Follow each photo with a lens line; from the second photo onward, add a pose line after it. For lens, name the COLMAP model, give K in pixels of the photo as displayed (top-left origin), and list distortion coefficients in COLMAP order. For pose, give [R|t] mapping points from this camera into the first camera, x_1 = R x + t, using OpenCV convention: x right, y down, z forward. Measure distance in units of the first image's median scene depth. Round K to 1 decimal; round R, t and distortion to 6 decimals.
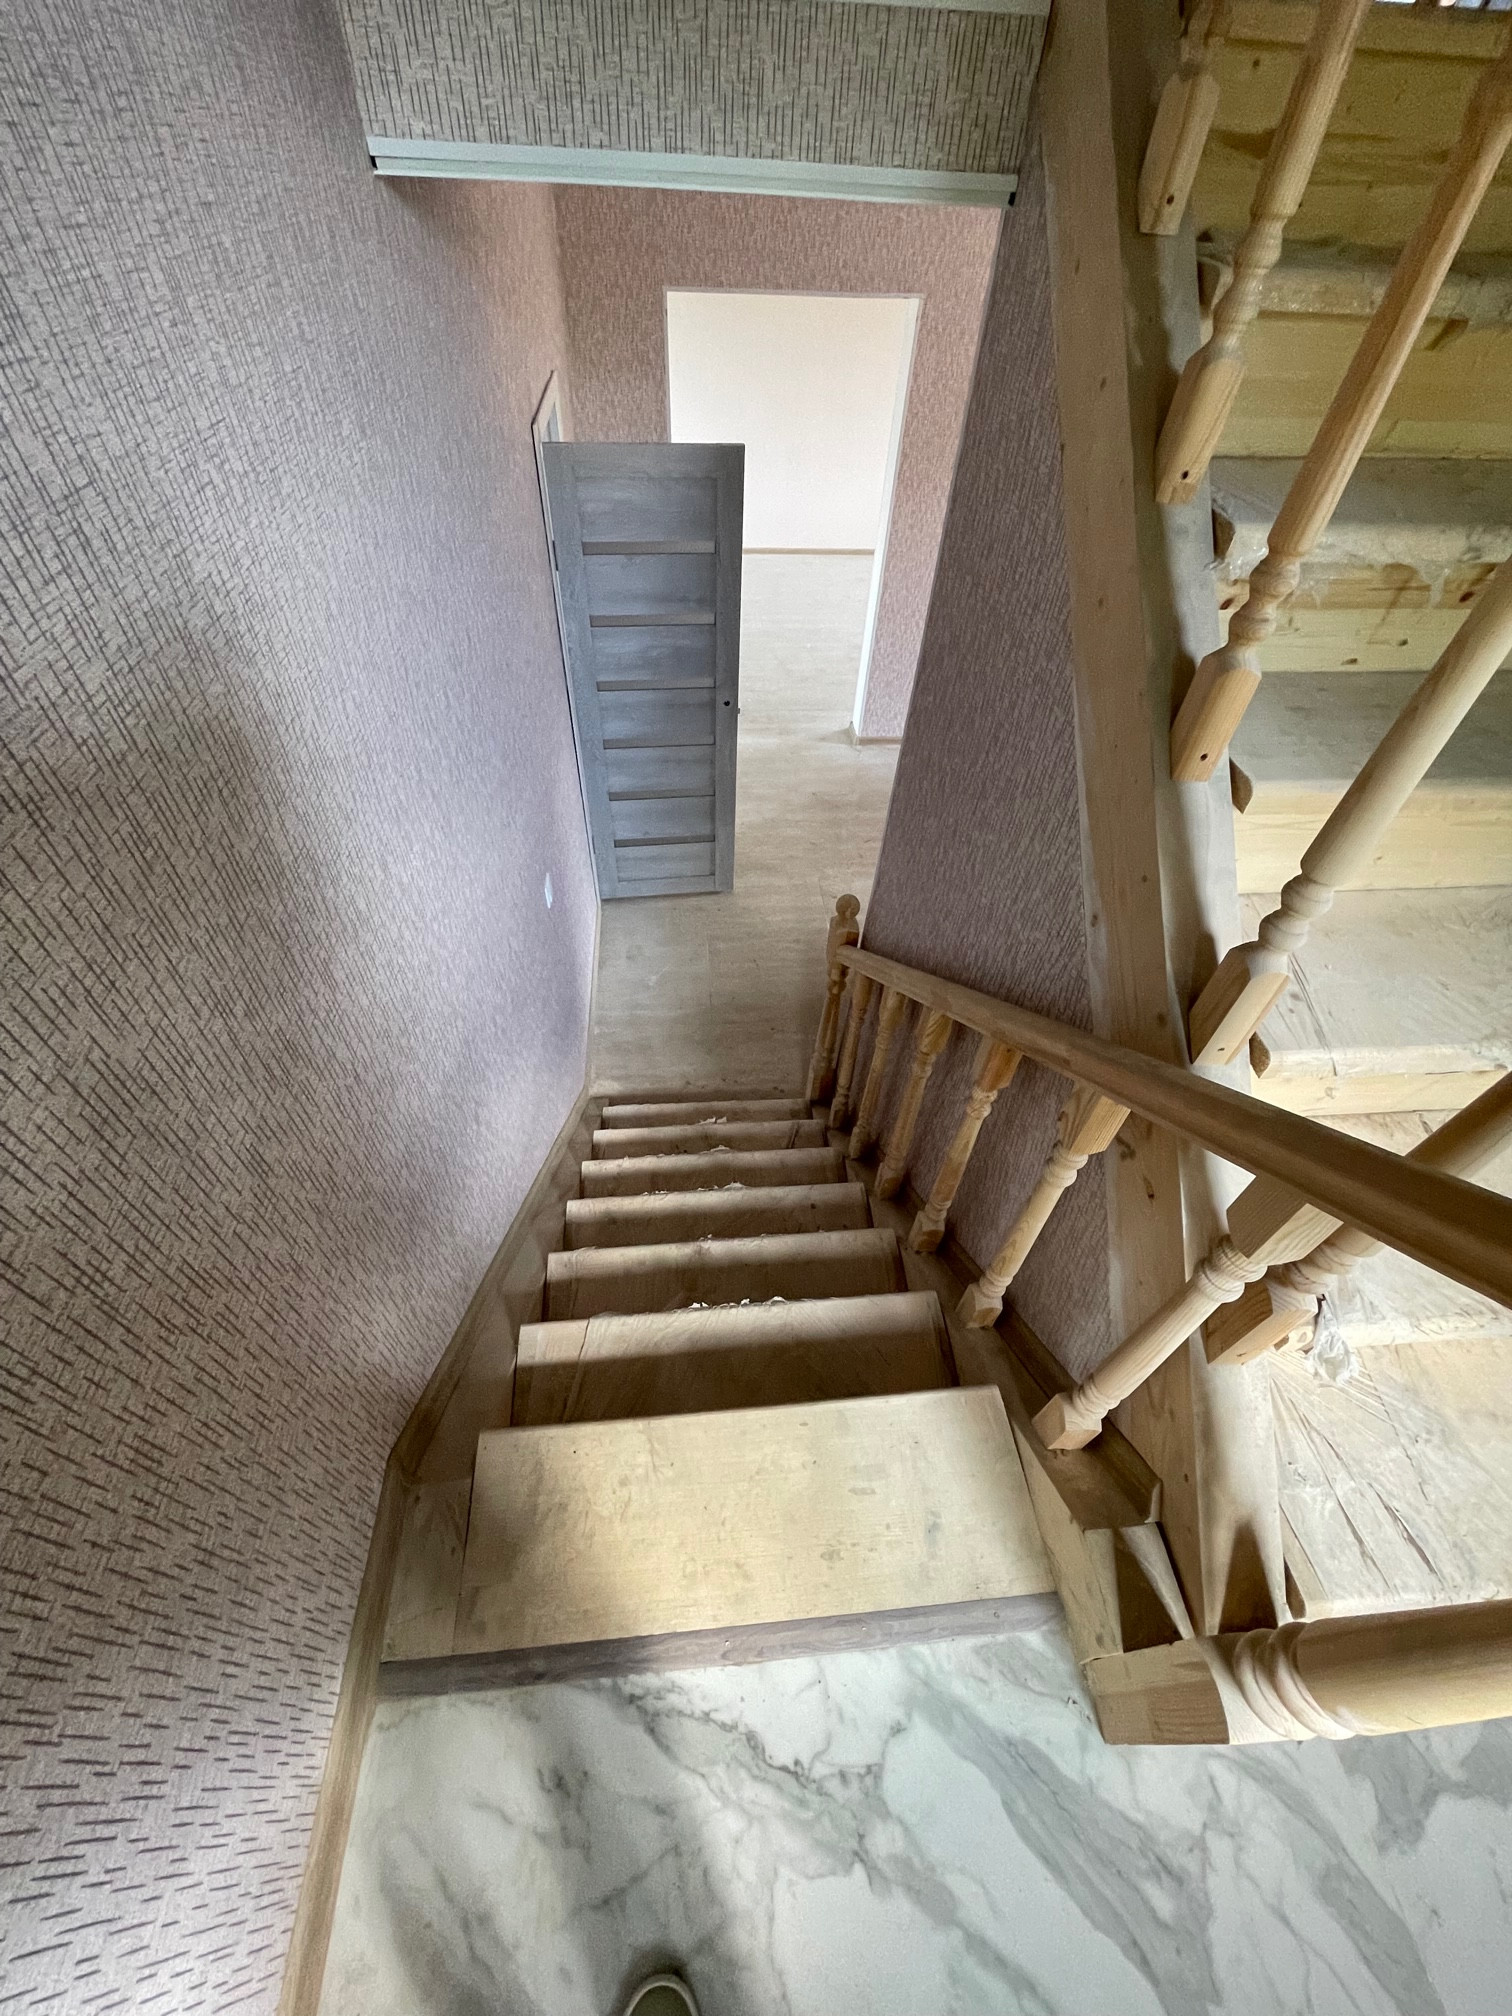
lens RADIAL K [[817.1, 0, 757.3], [0, 817.1, 1000.8], [0, 0, 1]] dist [-0.005891, 0.002393]
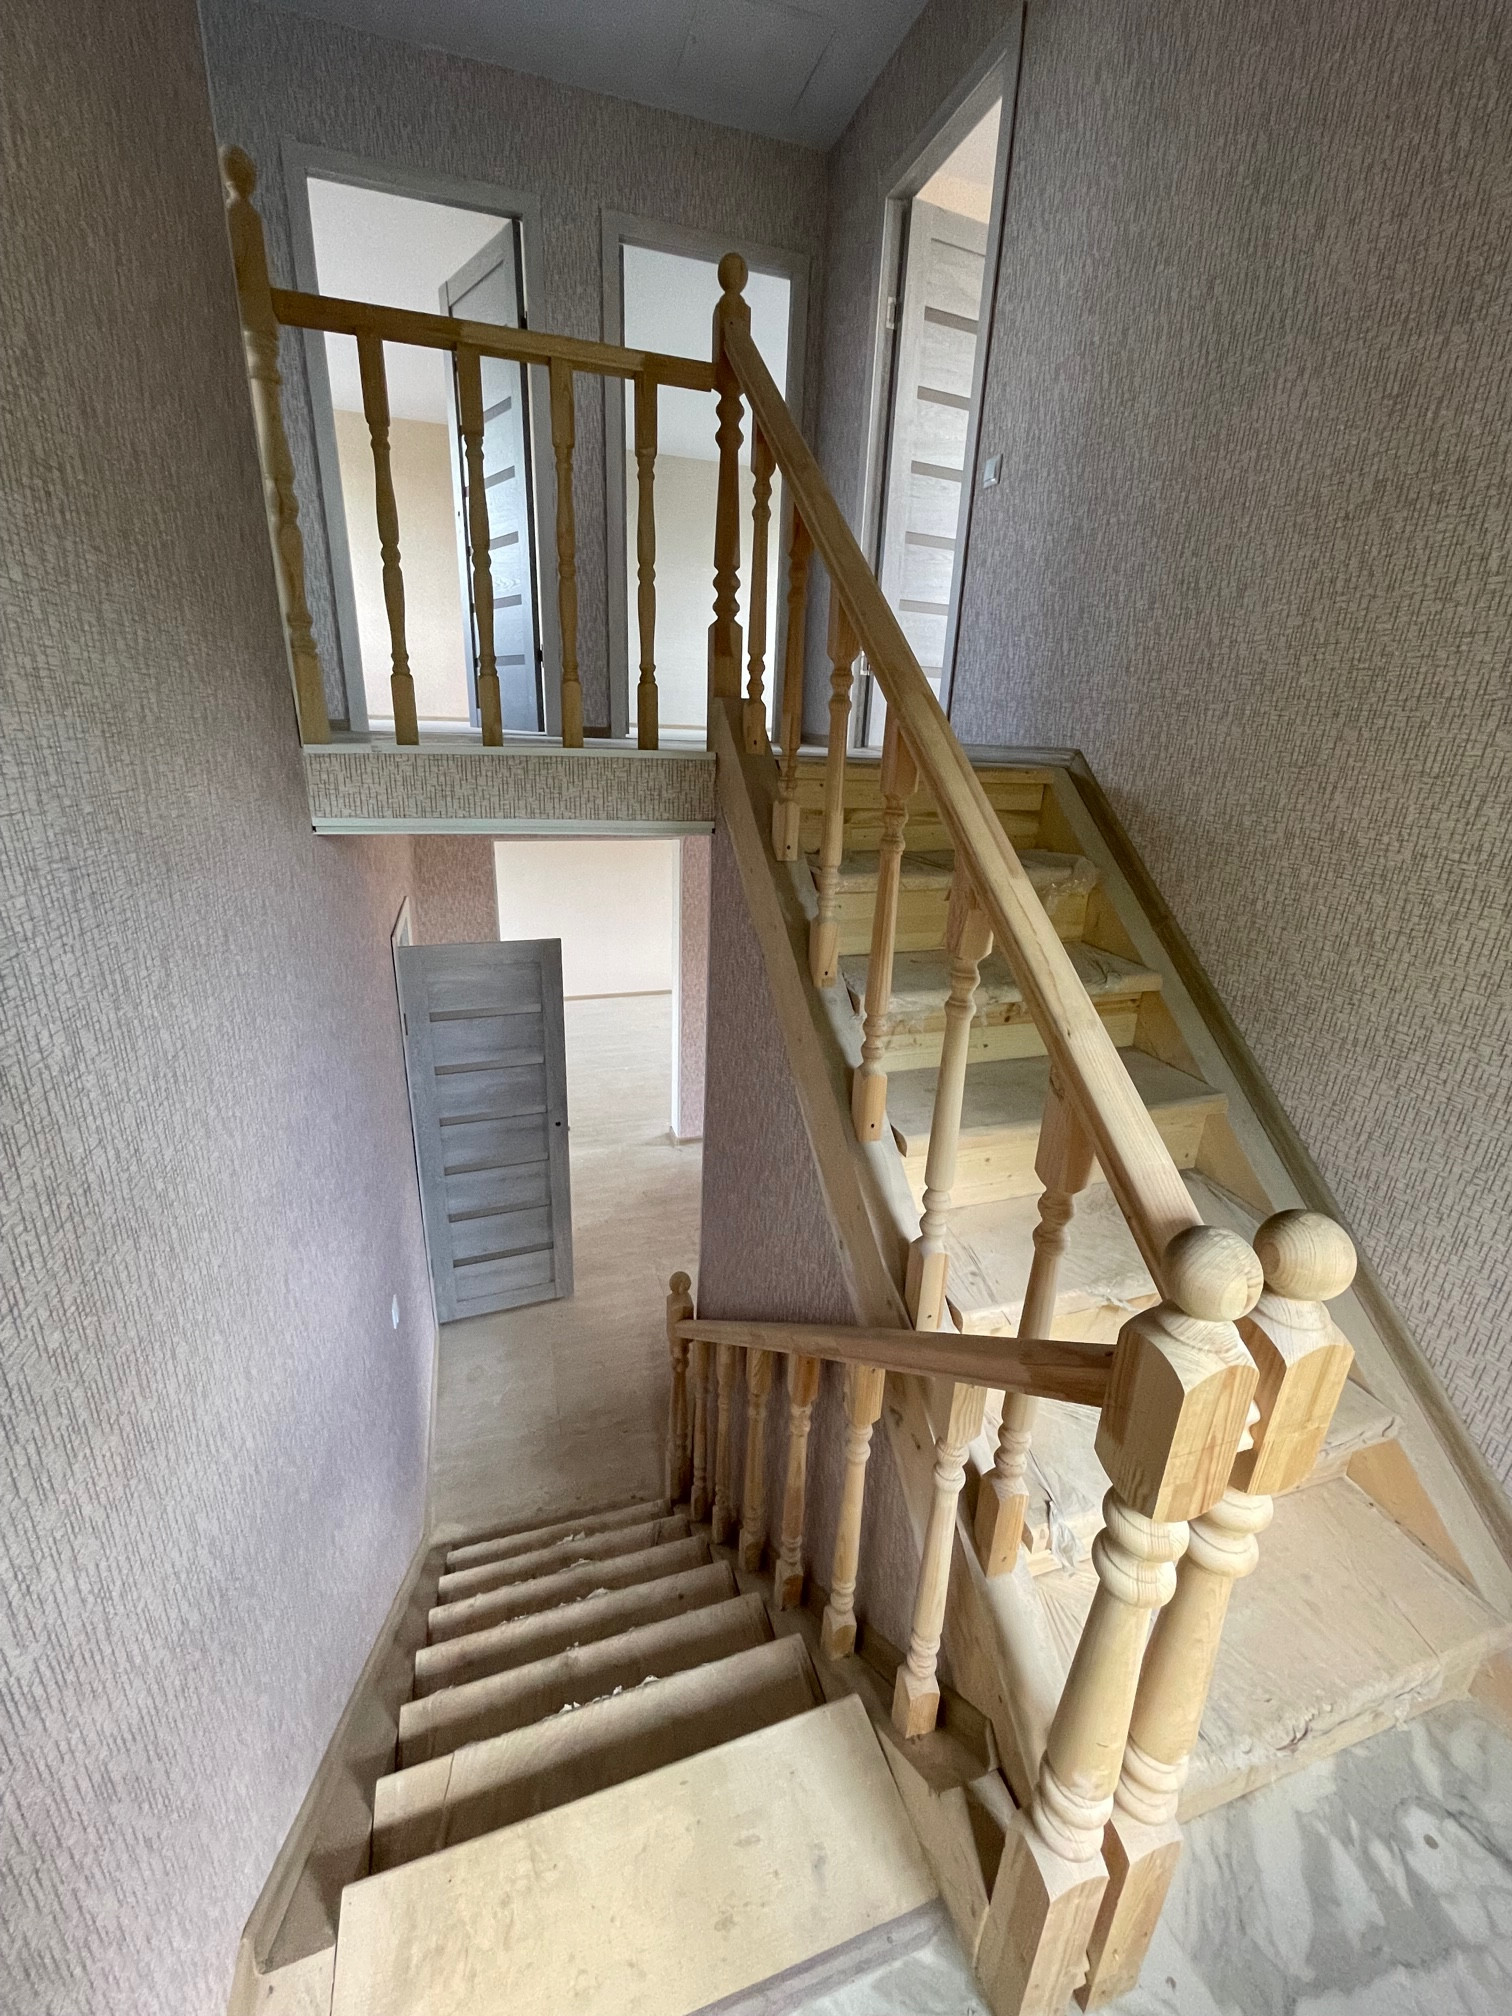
lens RADIAL K [[817.1, 0, 762.3], [0, 817.1, 1007.5], [0, 0, 1]] dist [-0.005891, 0.002393]
pose [[0.971940, -0.076830, 0.222329, 0.000128], [0.169761, 0.883361, -0.436869, 0.073599], [-0.162833, 0.462353, 0.871617, -0.217406]]
